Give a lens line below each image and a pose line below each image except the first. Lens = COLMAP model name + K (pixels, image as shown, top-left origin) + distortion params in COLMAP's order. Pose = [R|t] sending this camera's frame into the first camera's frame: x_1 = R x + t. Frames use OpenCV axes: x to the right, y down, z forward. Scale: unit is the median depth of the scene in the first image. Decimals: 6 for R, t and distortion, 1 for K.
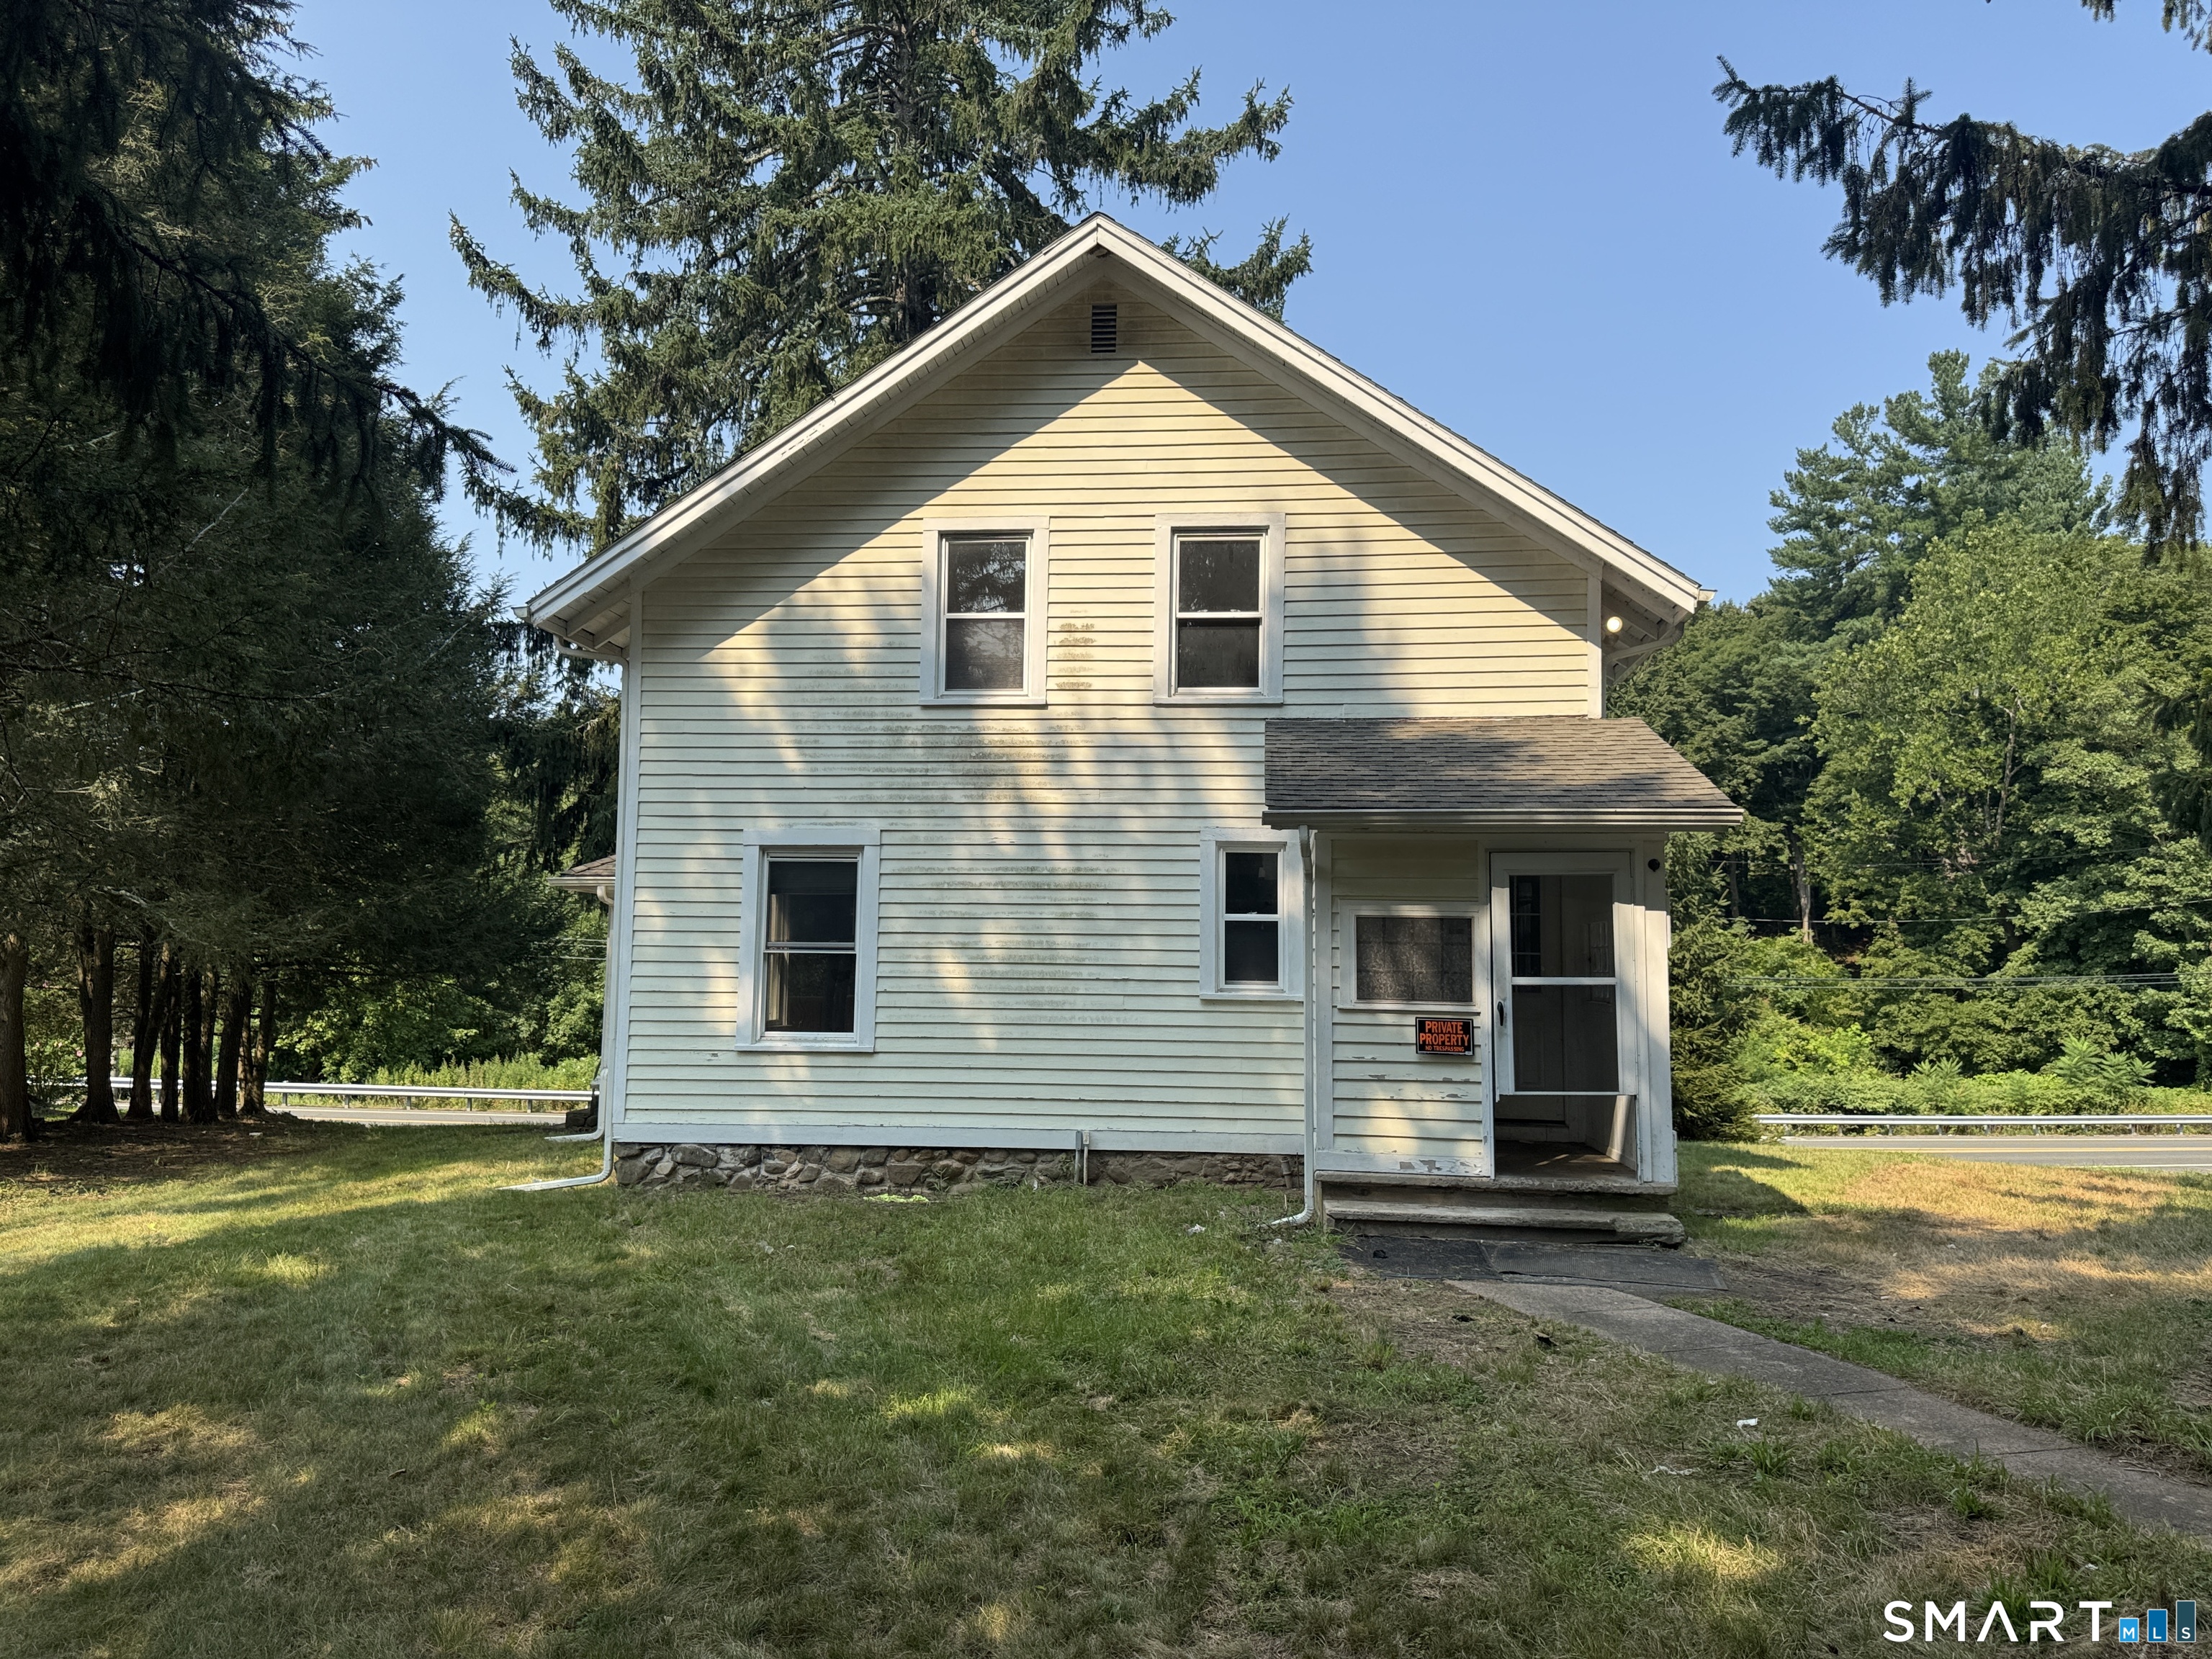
lens RADIAL K [[1569.9, 0, 1107.4], [0, 1569.9, 832.2], [0, 0, 1]] dist [0.054730, -0.074733]
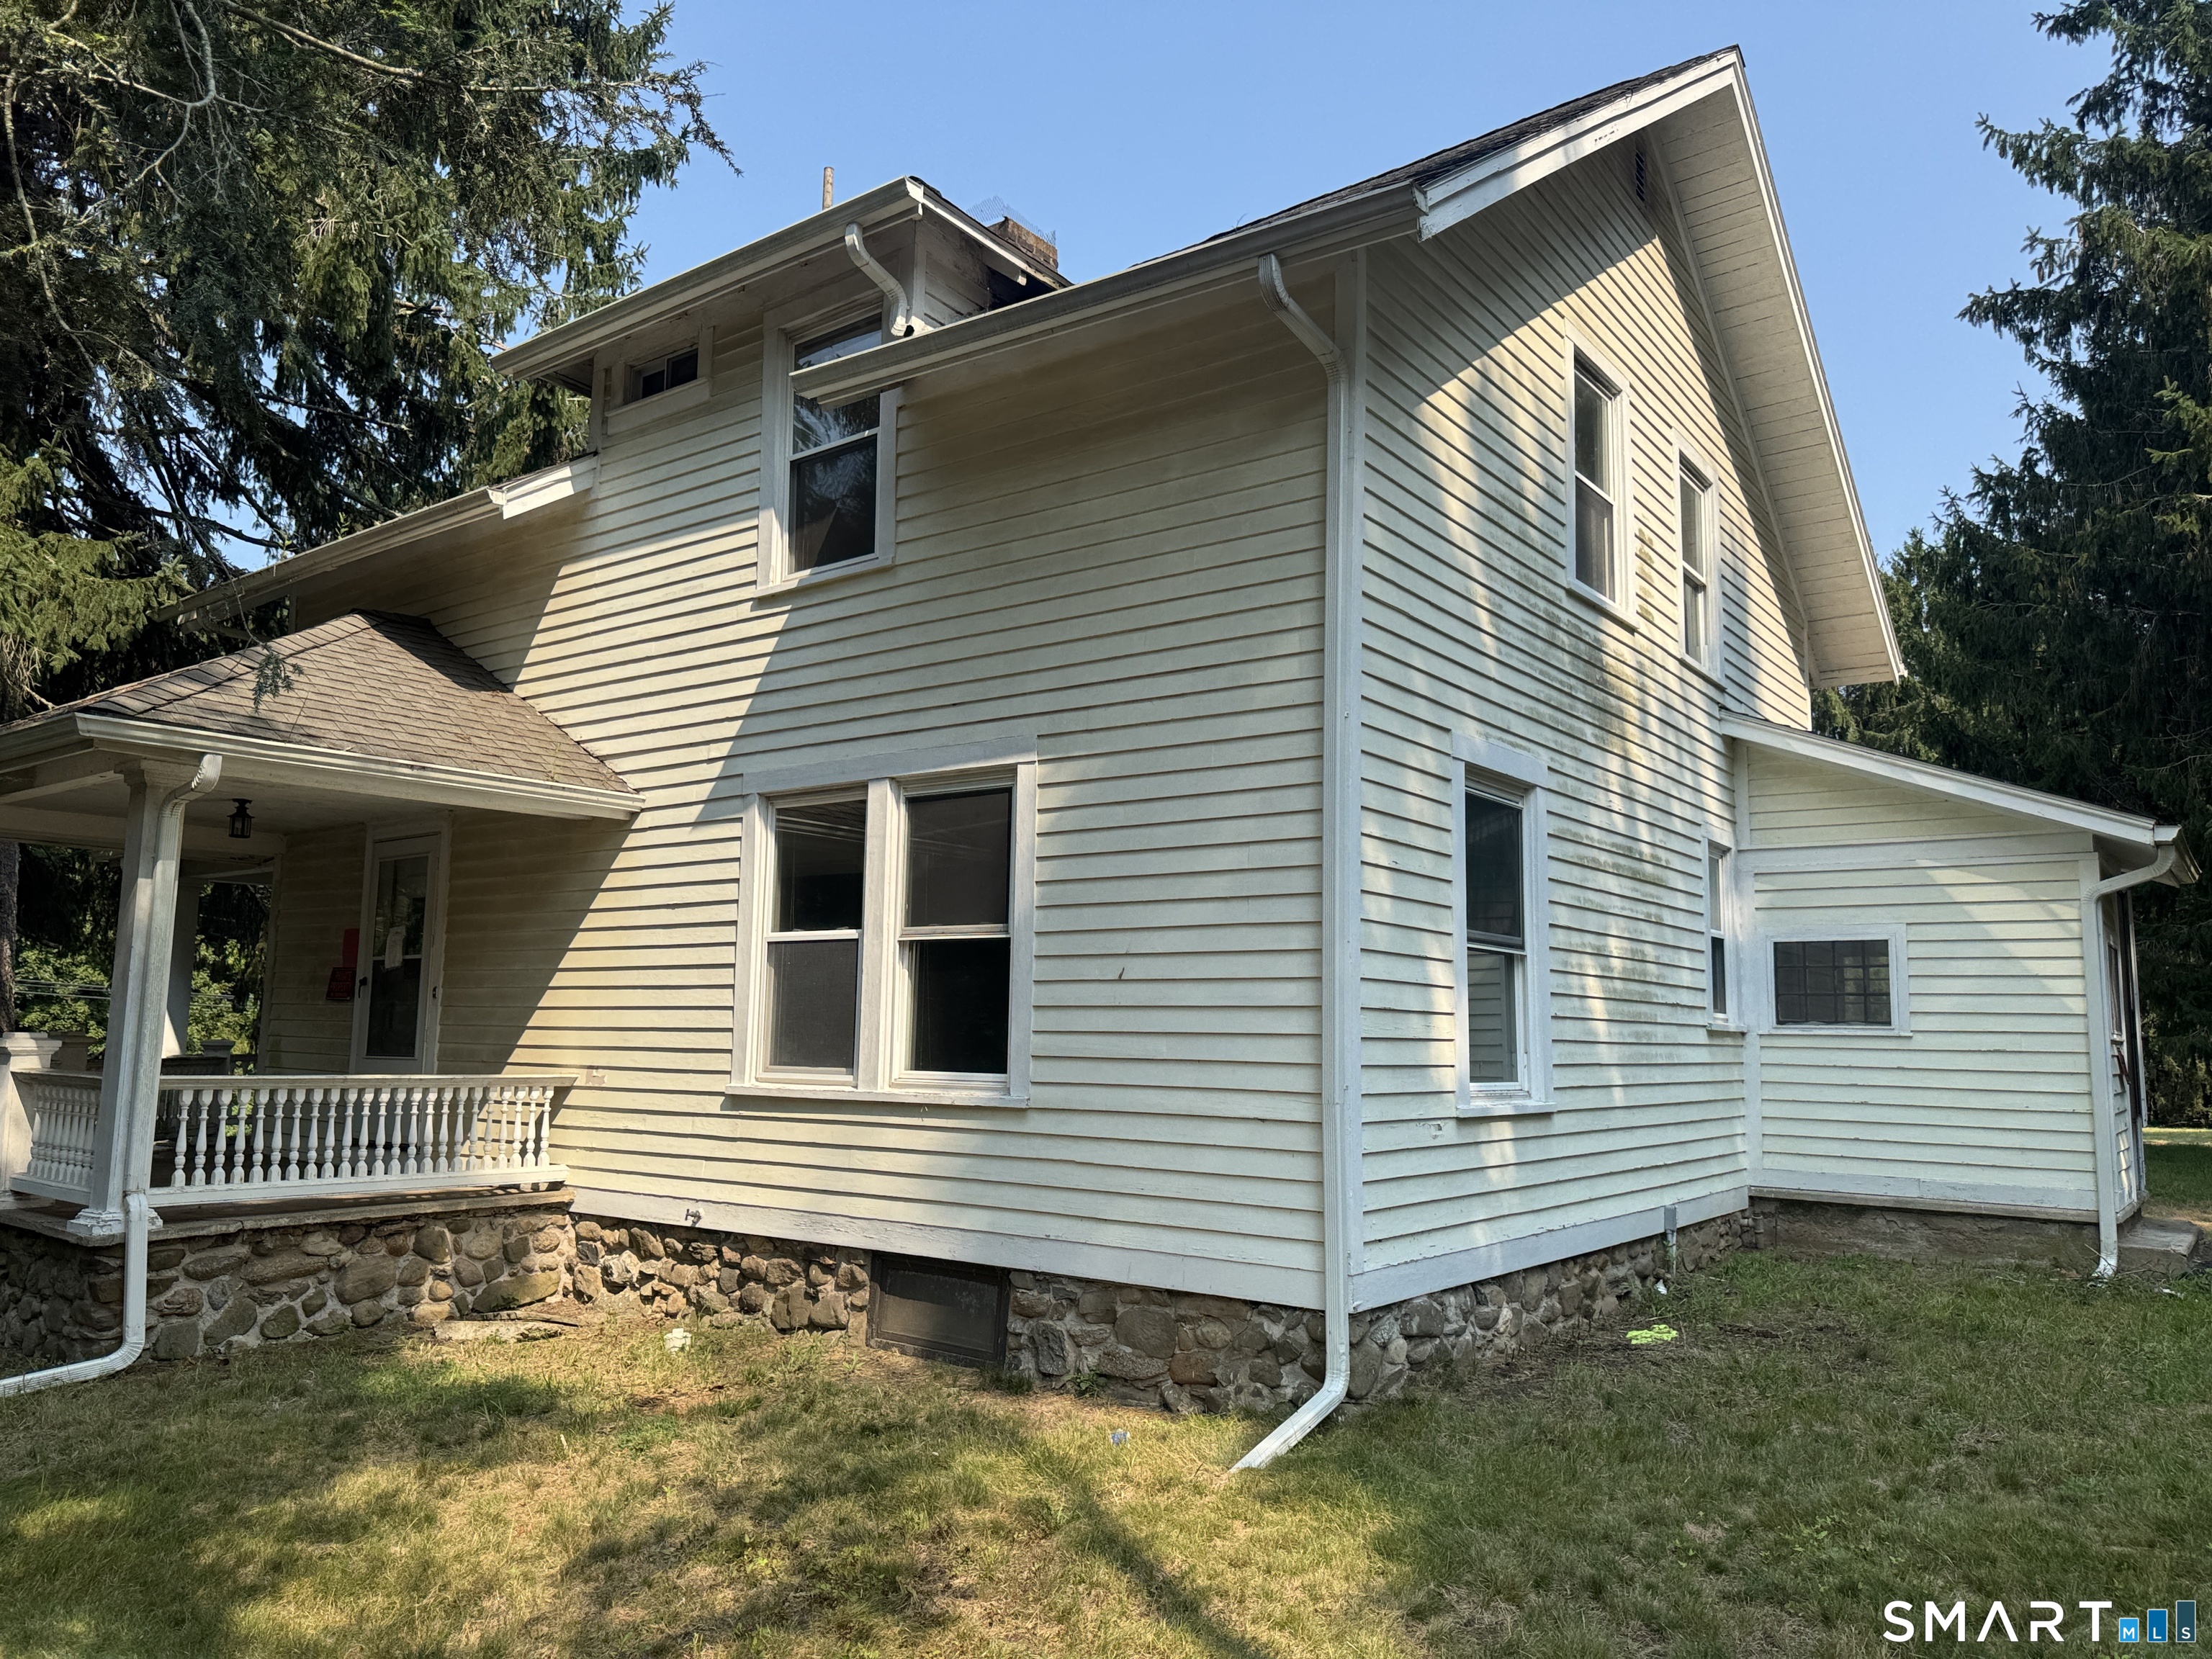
lens RADIAL K [[1569.9, 0, 1106.7], [0, 1569.9, 829.5], [0, 0, 1]] dist [0.054730, -0.074733]
pose [[0.532422, 0.107094, 0.839677, -0.777020], [-0.106572, 0.992552, -0.059017, 0.081290], [-0.839743, -0.058064, 0.539870, 0.794801]]
